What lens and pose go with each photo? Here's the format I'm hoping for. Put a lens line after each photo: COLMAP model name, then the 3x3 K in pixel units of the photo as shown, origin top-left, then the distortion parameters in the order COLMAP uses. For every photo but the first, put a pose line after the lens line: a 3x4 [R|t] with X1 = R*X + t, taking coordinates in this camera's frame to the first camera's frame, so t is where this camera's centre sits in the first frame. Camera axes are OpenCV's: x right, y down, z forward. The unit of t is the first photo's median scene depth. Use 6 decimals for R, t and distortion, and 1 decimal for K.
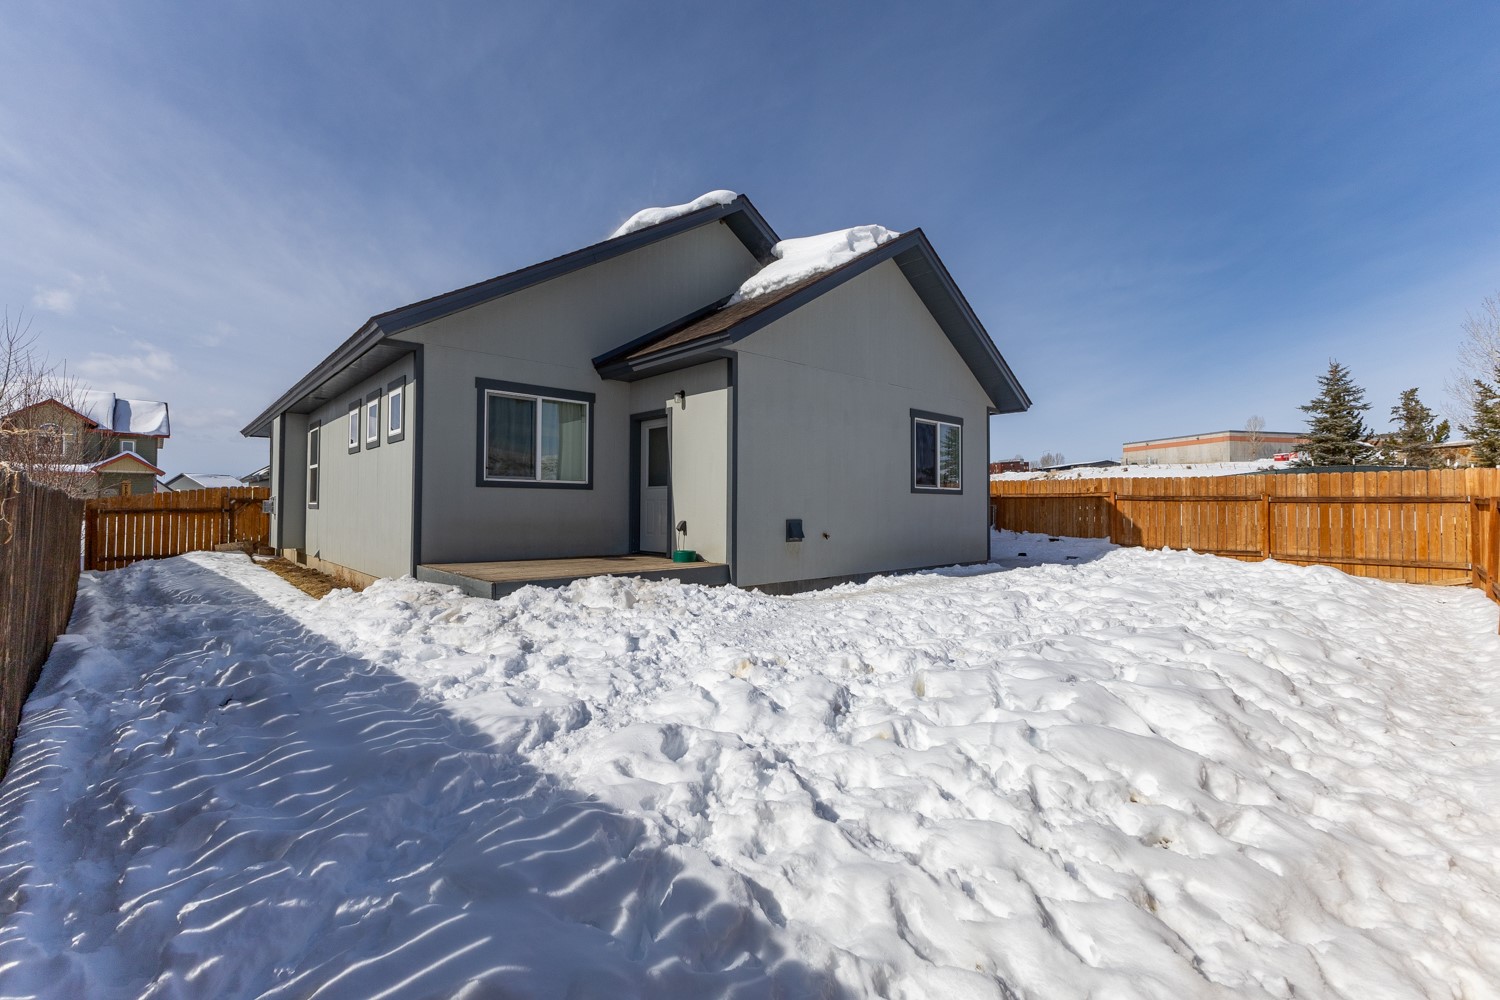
lens RADIAL K [[652.7, 0, 750.0], [0, 652.7, 500.0], [0, 0, 1]] dist [0.001097, -0.000086]
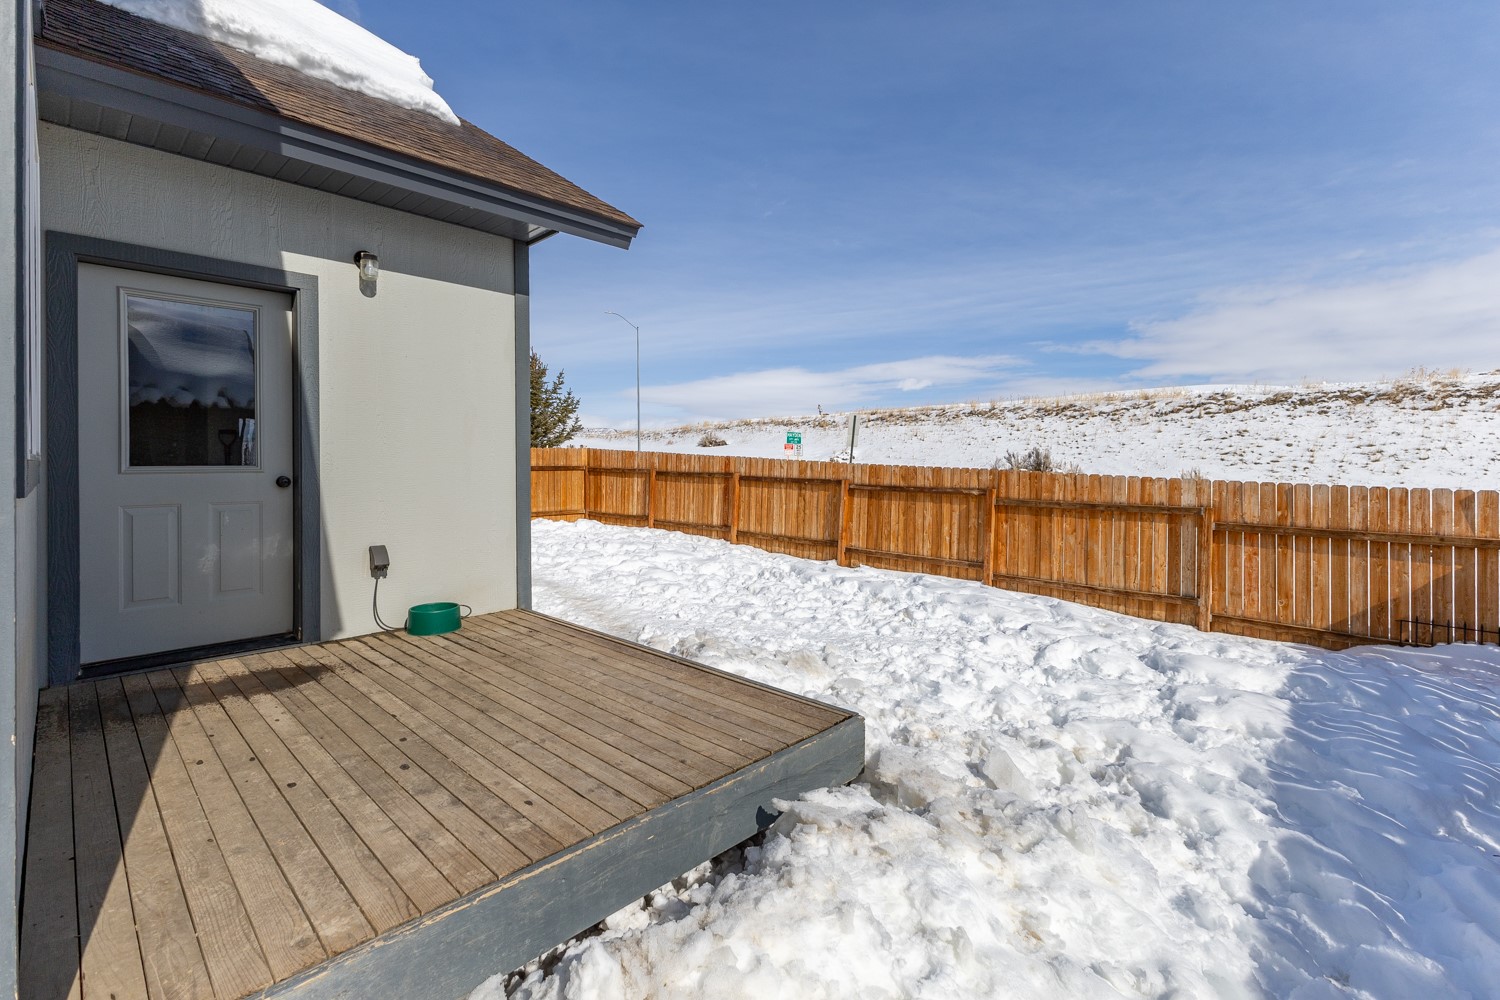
lens RADIAL K [[679.2, 0, 757.1], [0, 679.2, 463.3], [0, 0, 1]] dist [0.001063, 0.000035]
pose [[-0.081578, -0.009910, 0.996618, -0.558942], [-0.010463, 0.999904, 0.009086, -0.032401], [-0.996612, -0.009686, -0.081674, 0.752166]]
